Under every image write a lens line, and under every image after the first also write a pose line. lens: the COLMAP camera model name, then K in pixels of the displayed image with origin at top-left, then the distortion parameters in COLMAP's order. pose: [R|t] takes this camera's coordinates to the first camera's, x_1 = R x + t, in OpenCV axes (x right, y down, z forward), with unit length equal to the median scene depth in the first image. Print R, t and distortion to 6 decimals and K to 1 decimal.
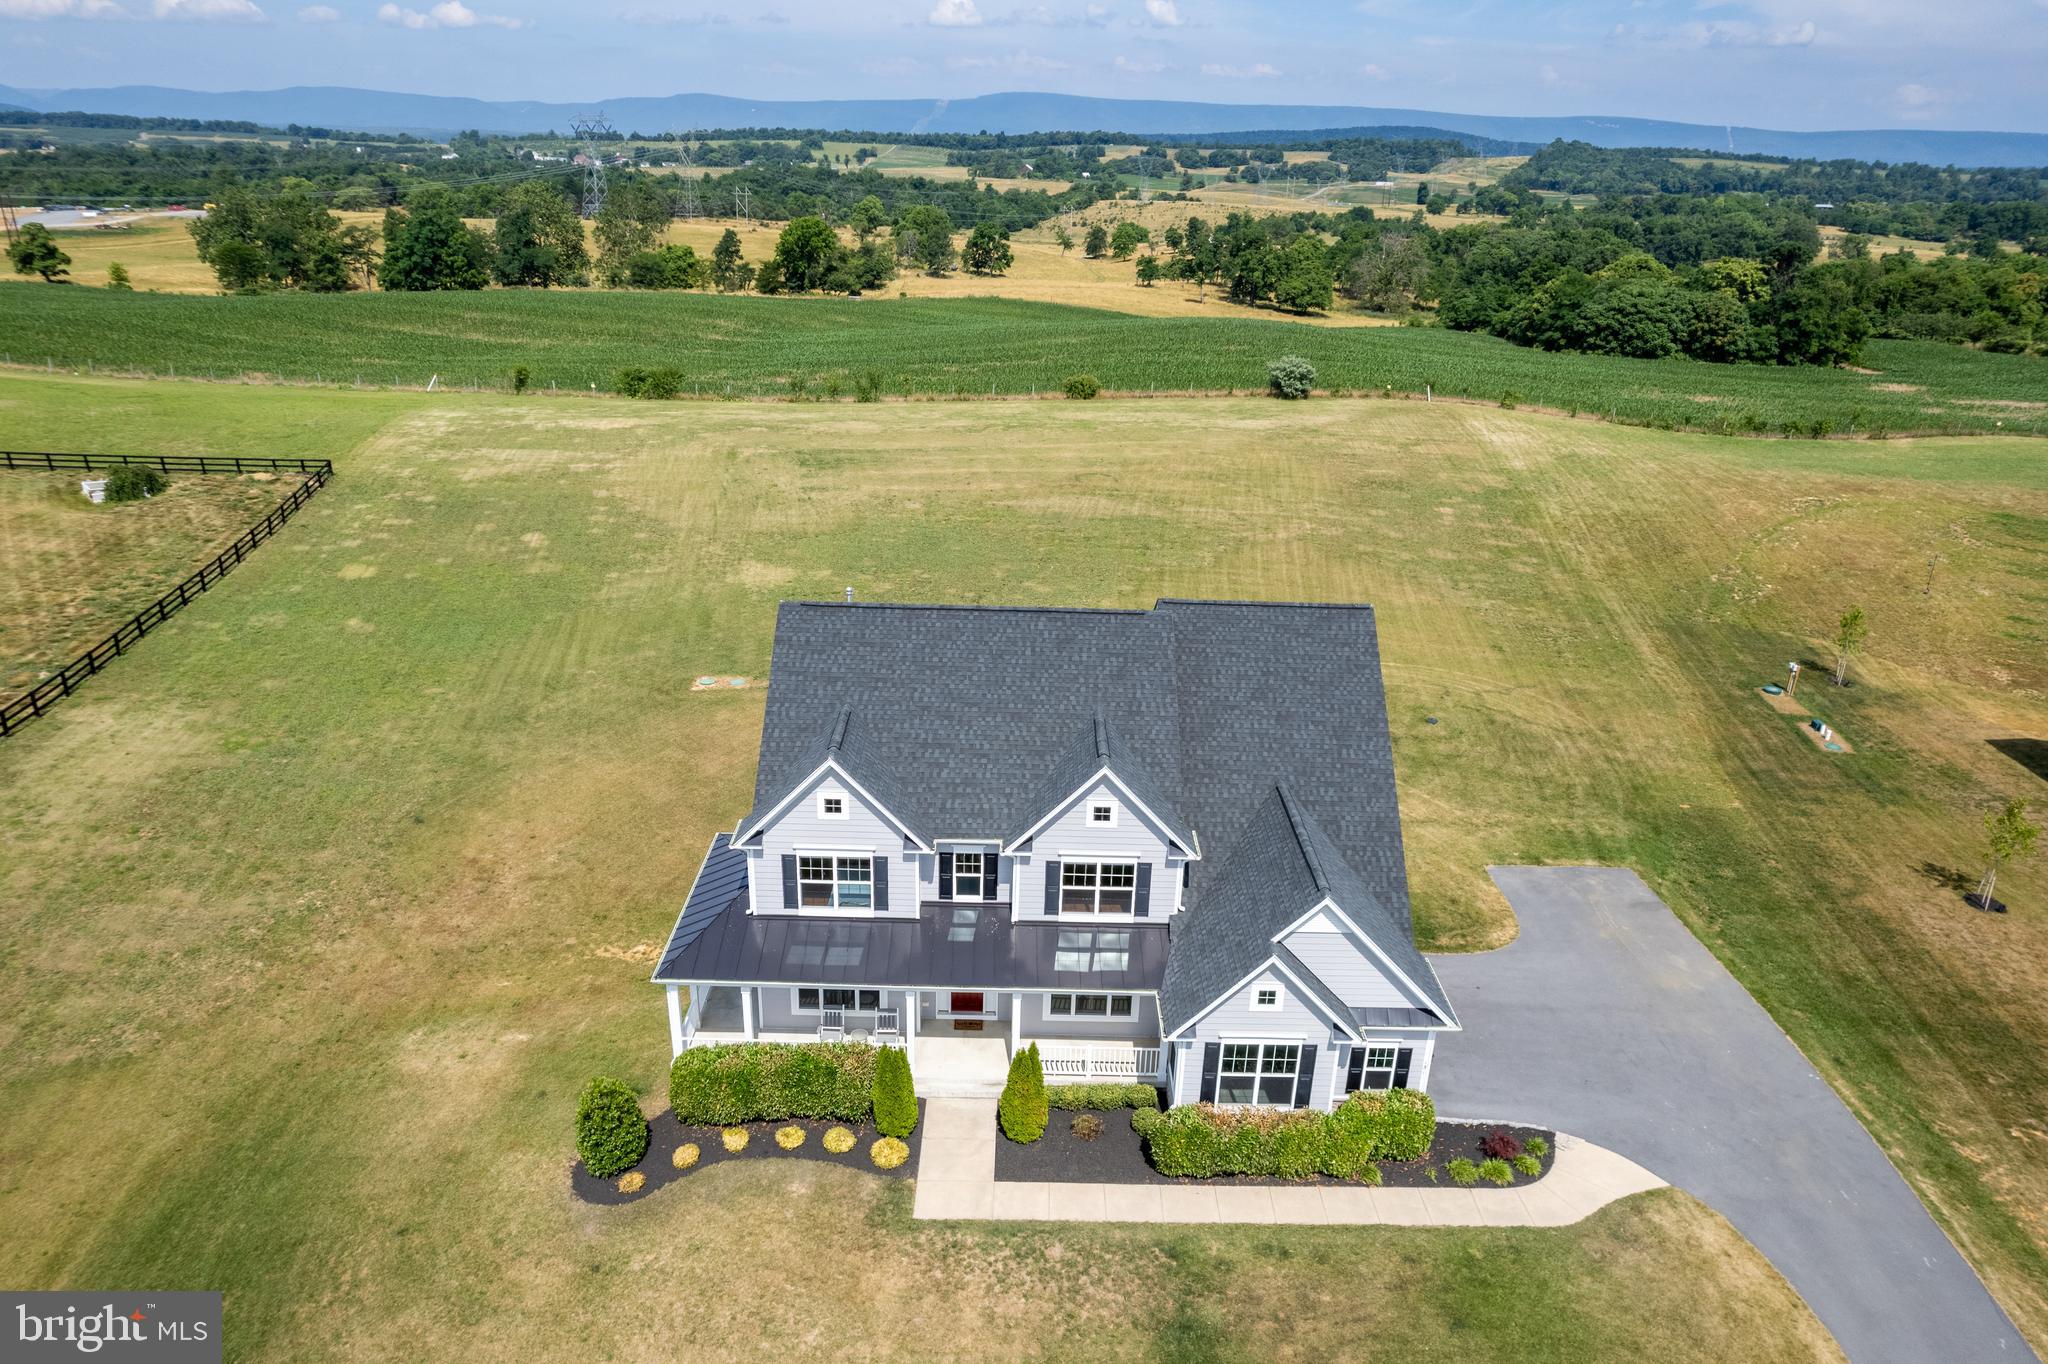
lens RADIAL K [[1353.1, 0, 1028.2], [0, 1353.1, 676.8], [0, 0, 1]] dist [-0.092817, 0.095109]
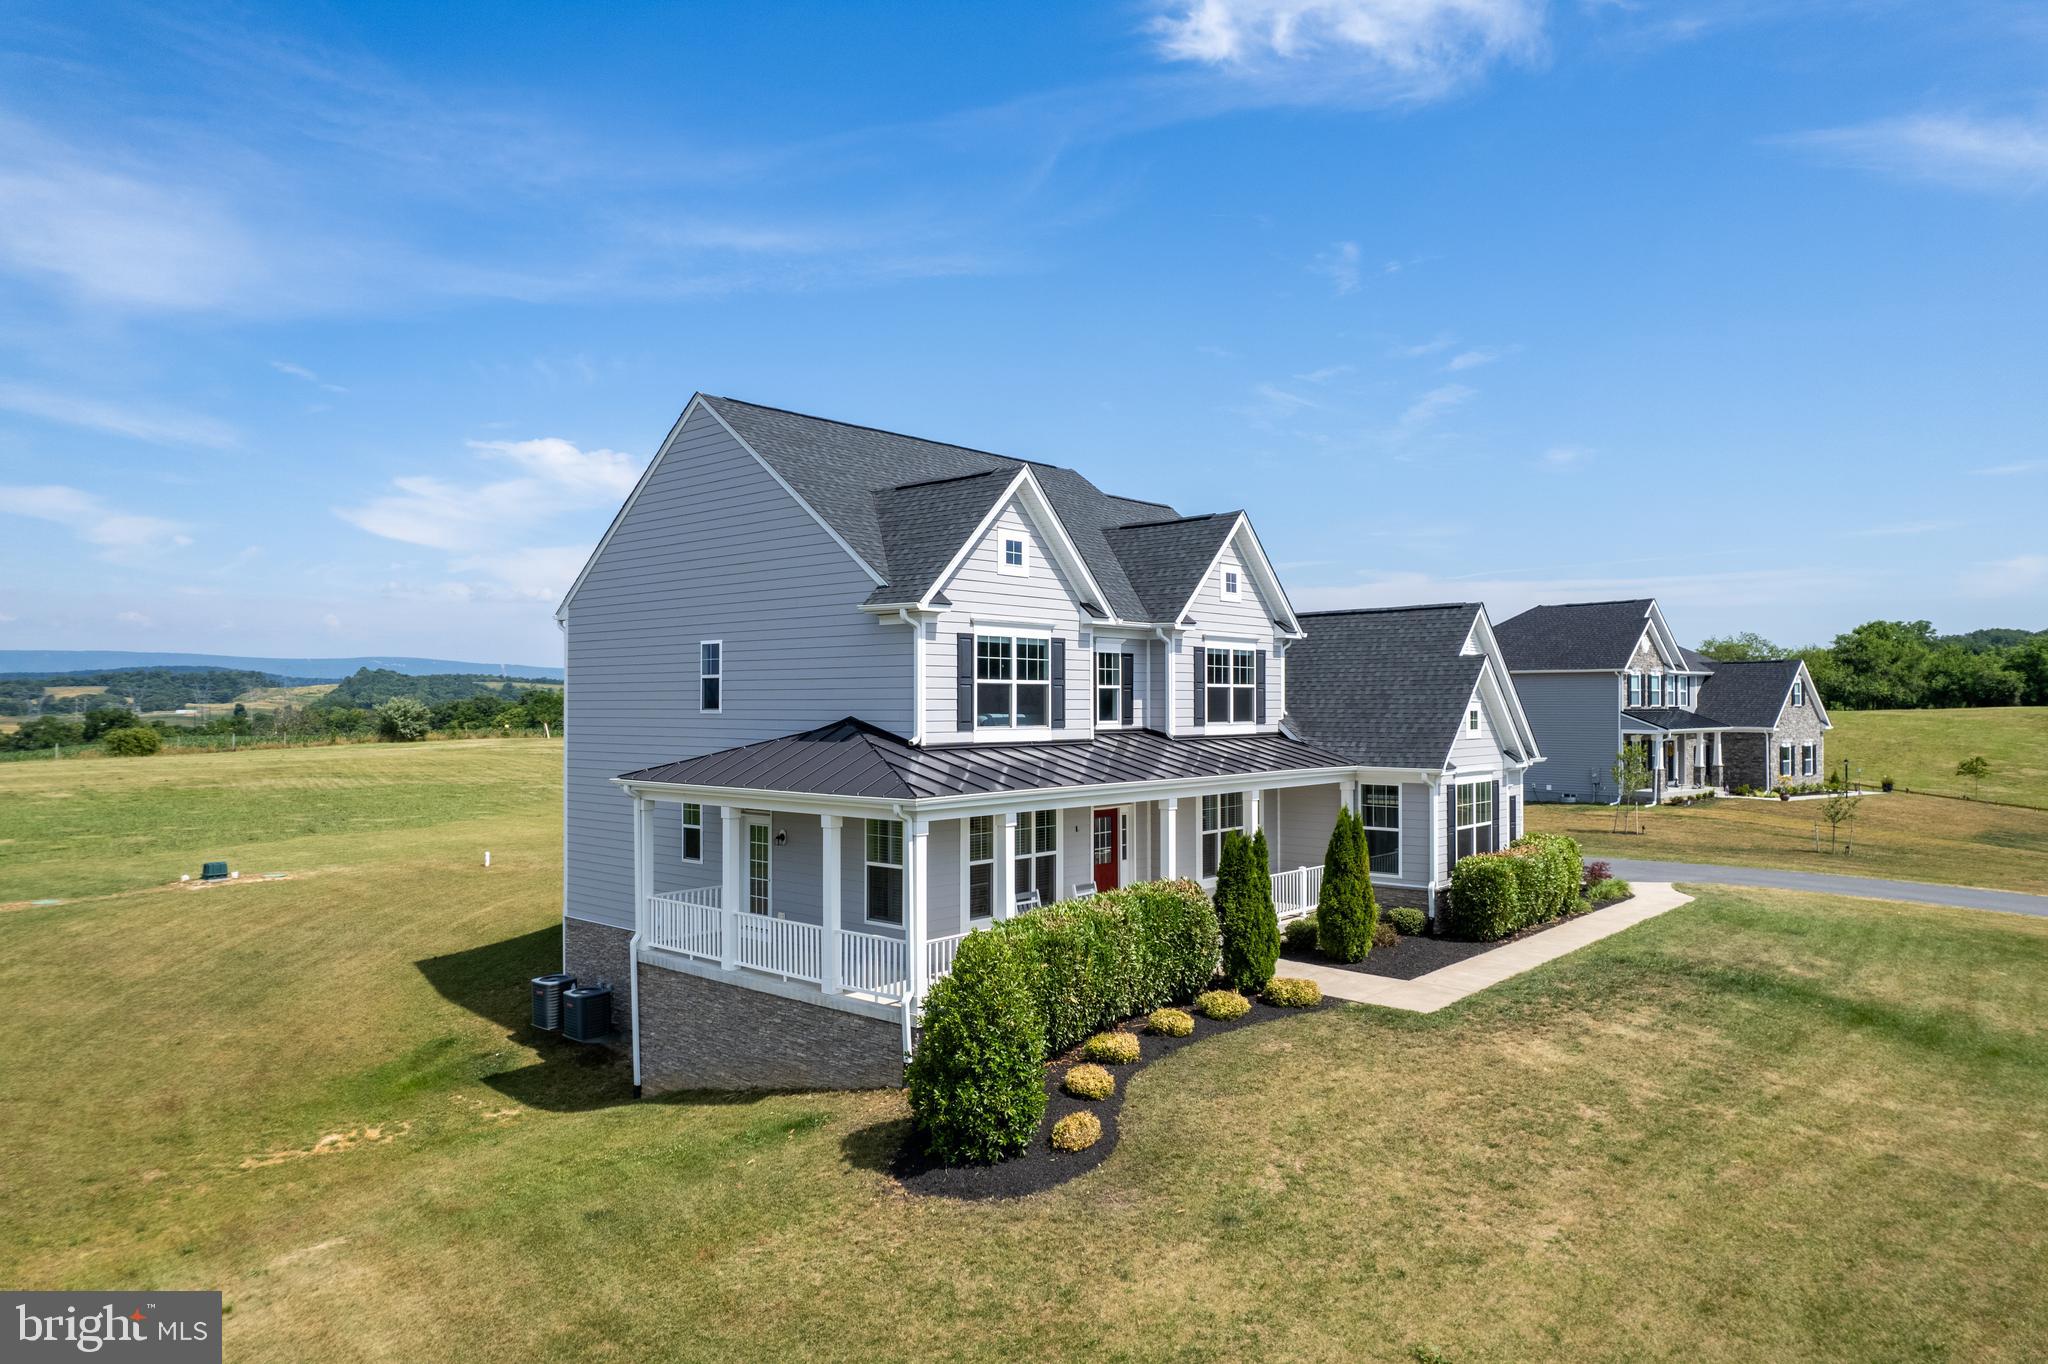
lens RADIAL K [[1308.2, 0, 1029.4], [0, 1308.2, 680.9], [0, 0, 1]] dist [-0.077677, 0.073888]
pose [[0.665916, -0.017453, 0.745822, -0.350119], [0.294125, 0.924892, -0.240969, 0.175436], [-0.685599, 0.379830, 0.621034, 0.339128]]
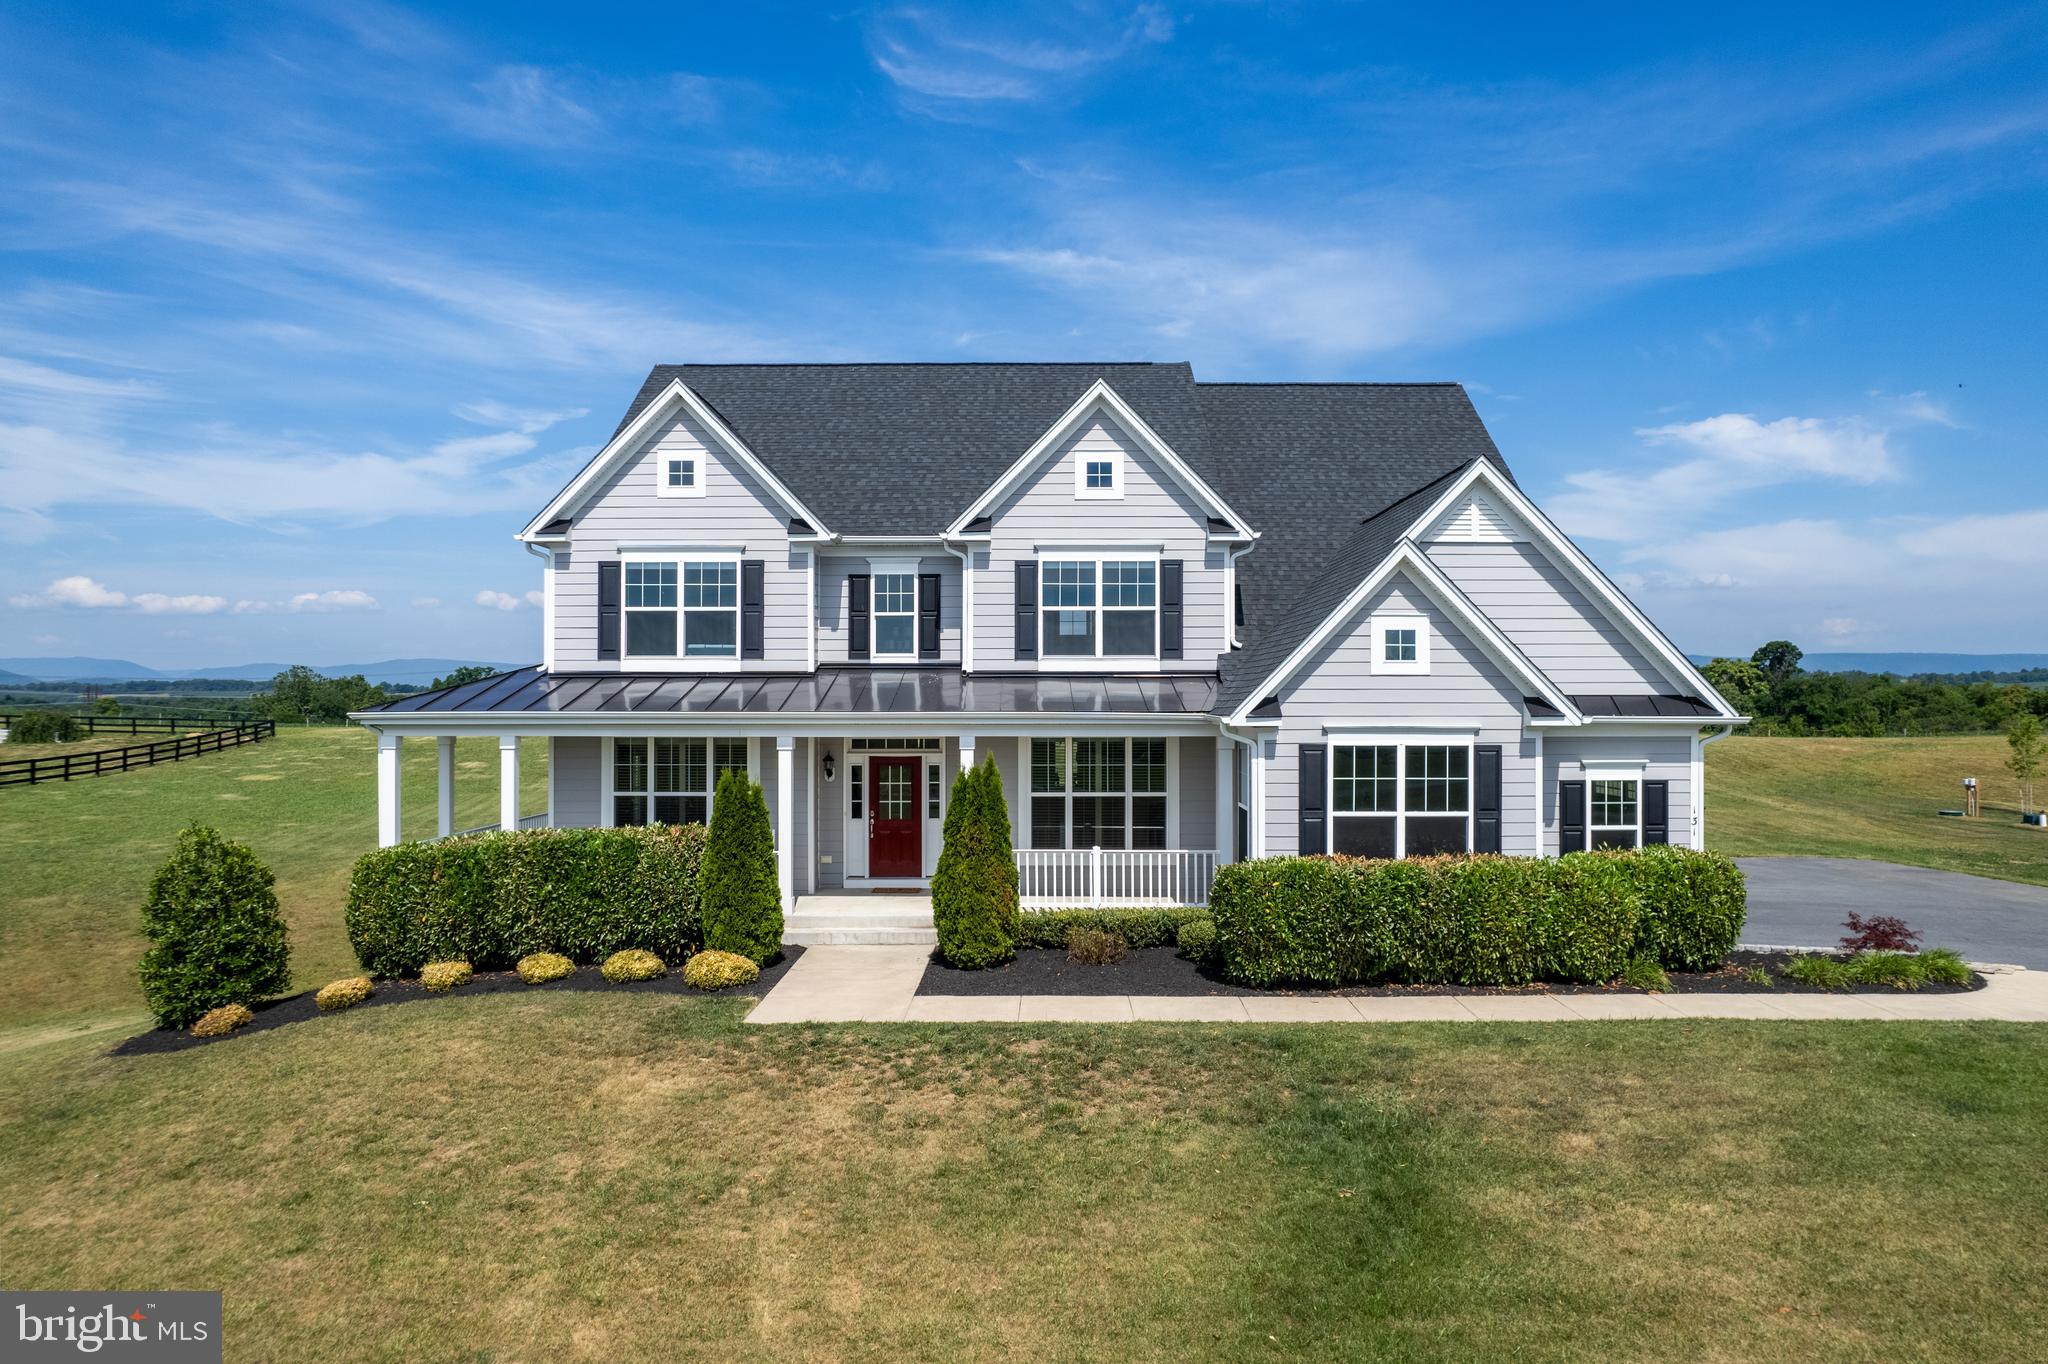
lens RADIAL K [[1310.9, 0, 1030.8], [0, 1310.9, 689.8], [0, 0, 1]] dist [-0.089739, 0.087384]
pose [[0.999515, -0.029087, -0.011091, 0.014663], [0.022851, 0.927506, -0.373110, 0.237416], [0.021139, 0.372676, 0.927721, 0.258140]]
